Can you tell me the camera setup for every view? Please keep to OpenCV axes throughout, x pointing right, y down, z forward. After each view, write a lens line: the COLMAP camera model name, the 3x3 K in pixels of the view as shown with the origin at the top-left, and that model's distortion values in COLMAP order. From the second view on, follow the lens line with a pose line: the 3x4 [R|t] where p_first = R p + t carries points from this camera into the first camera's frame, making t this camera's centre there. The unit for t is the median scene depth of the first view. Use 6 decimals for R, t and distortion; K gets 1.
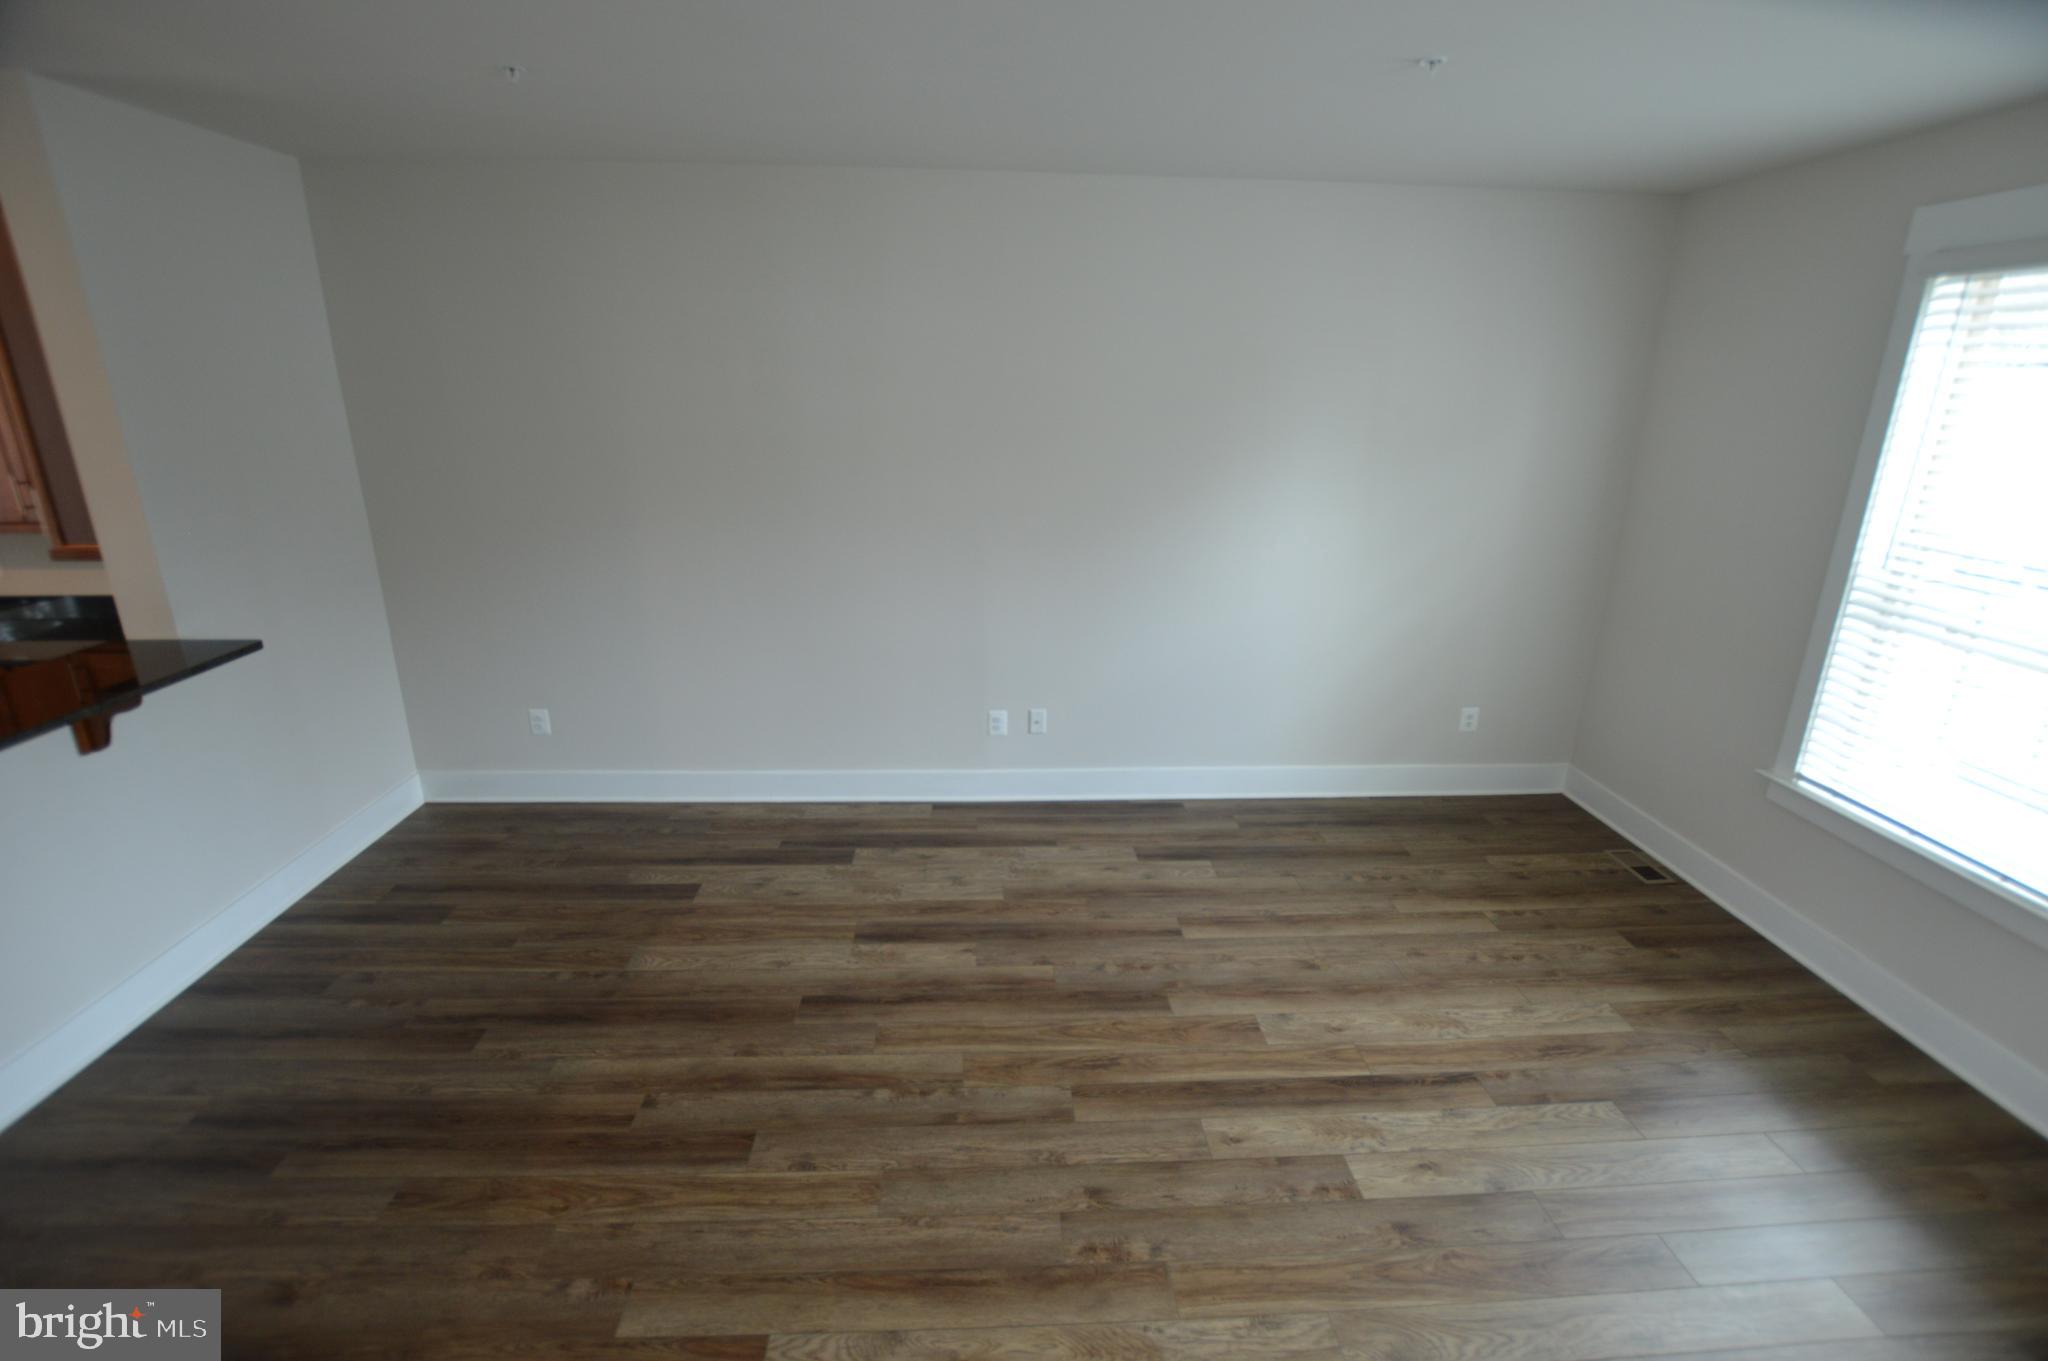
lens RADIAL K [[914.5, 0, 1025.3], [0, 914.5, 669.9], [0, 0, 1]] dist [-0.028881, 0.000346]
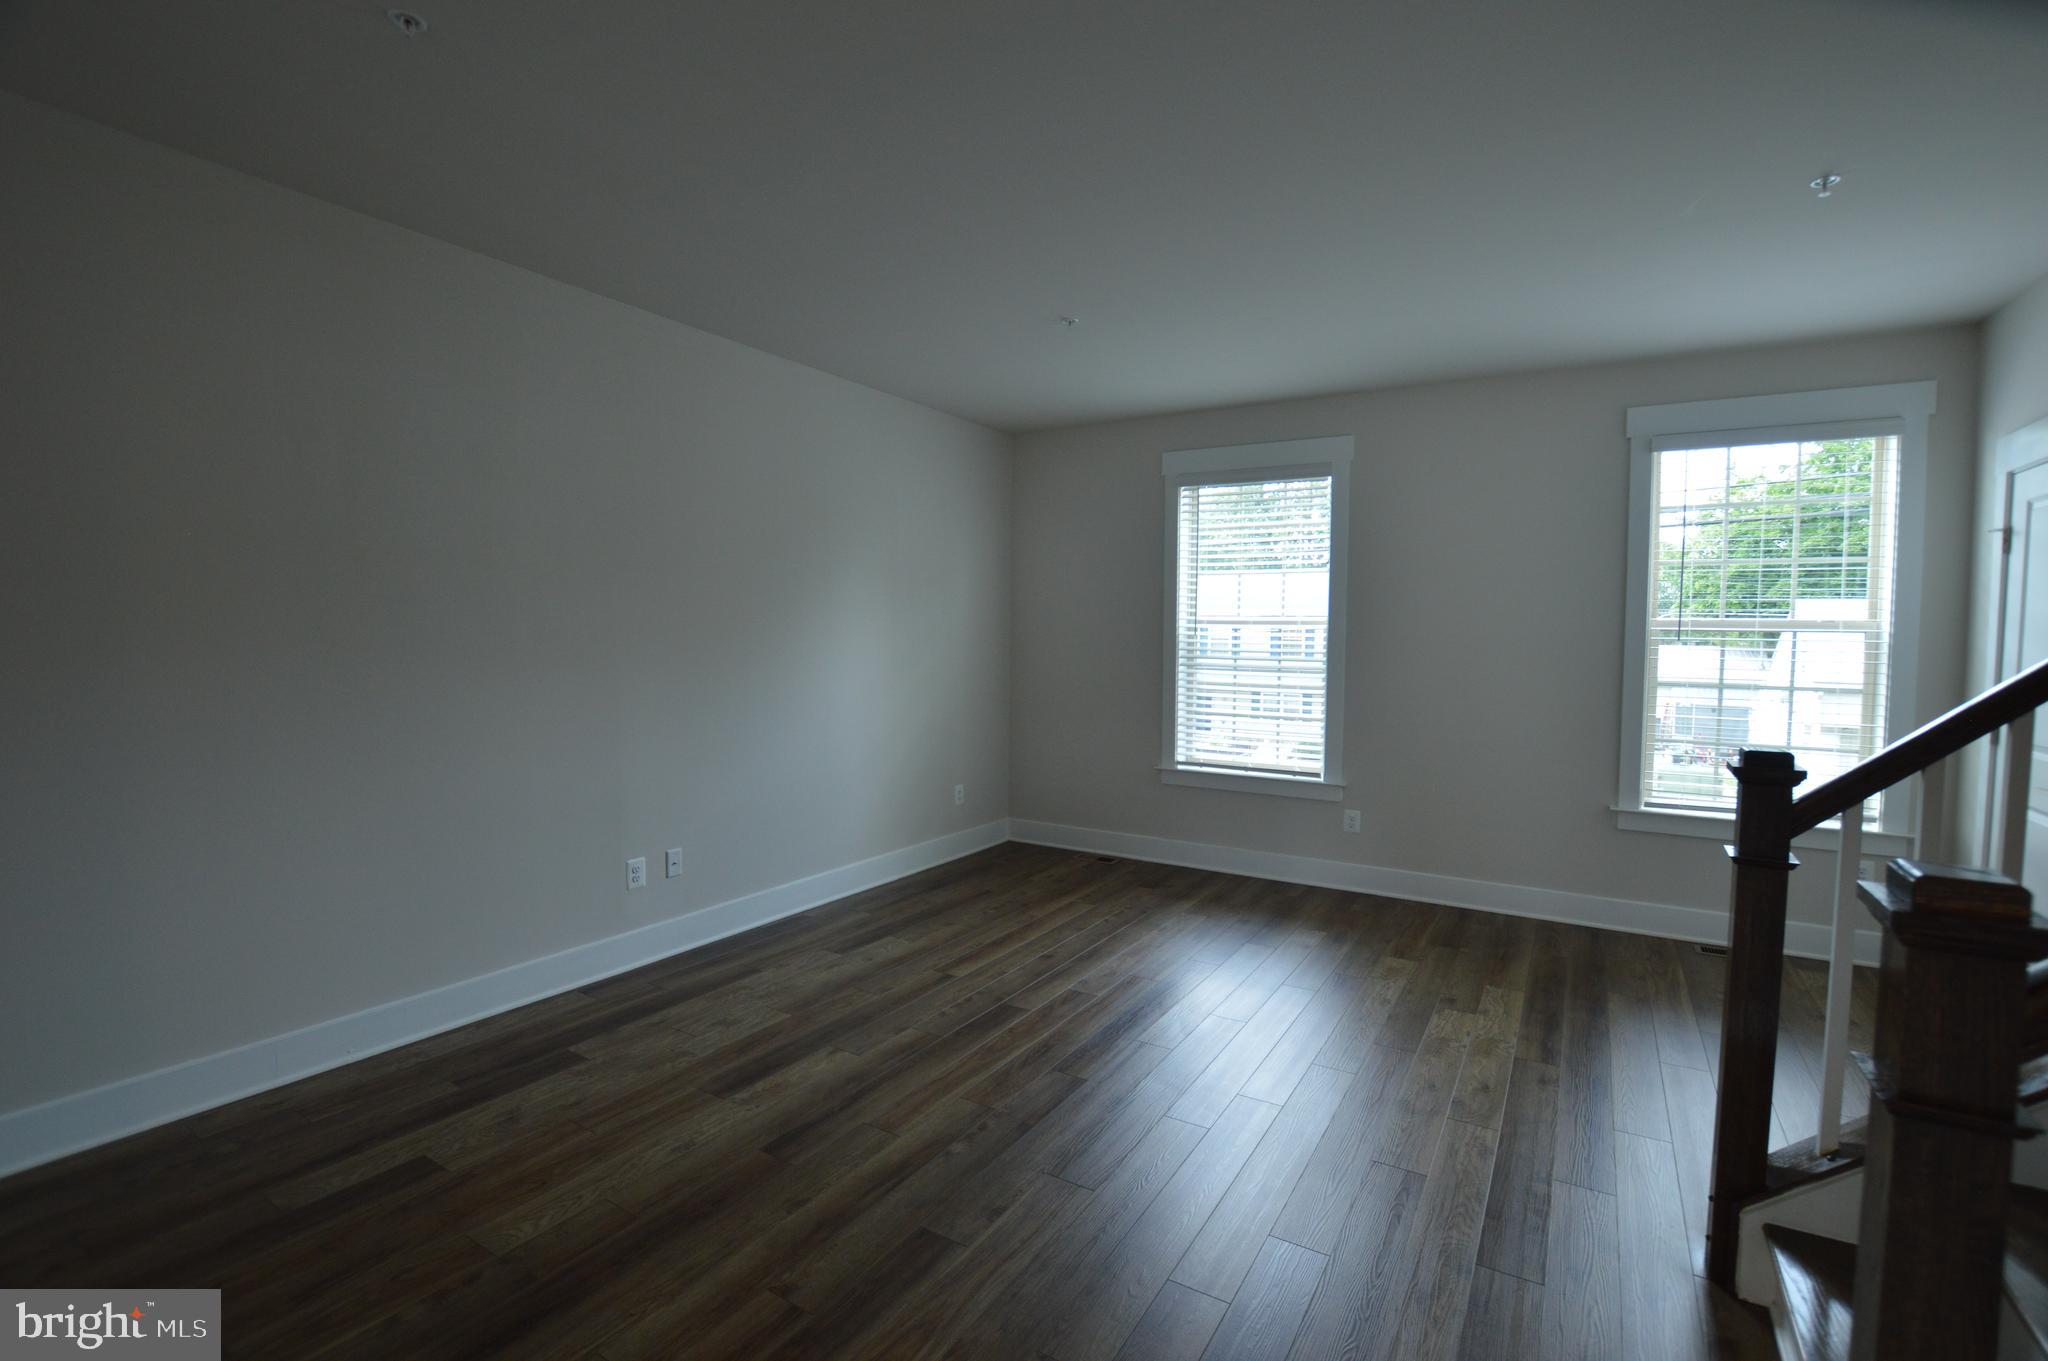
lens RADIAL K [[913.8, 0, 1024.0], [0, 913.8, 680.5], [0, 0, 1]] dist [-0.013052, 0.000104]
pose [[0.575561, -0.050384, 0.816205, -0.641015], [0.237763, 0.965292, -0.108076, 0.076025], [-0.782431, 0.256268, 0.567564, 0.187657]]
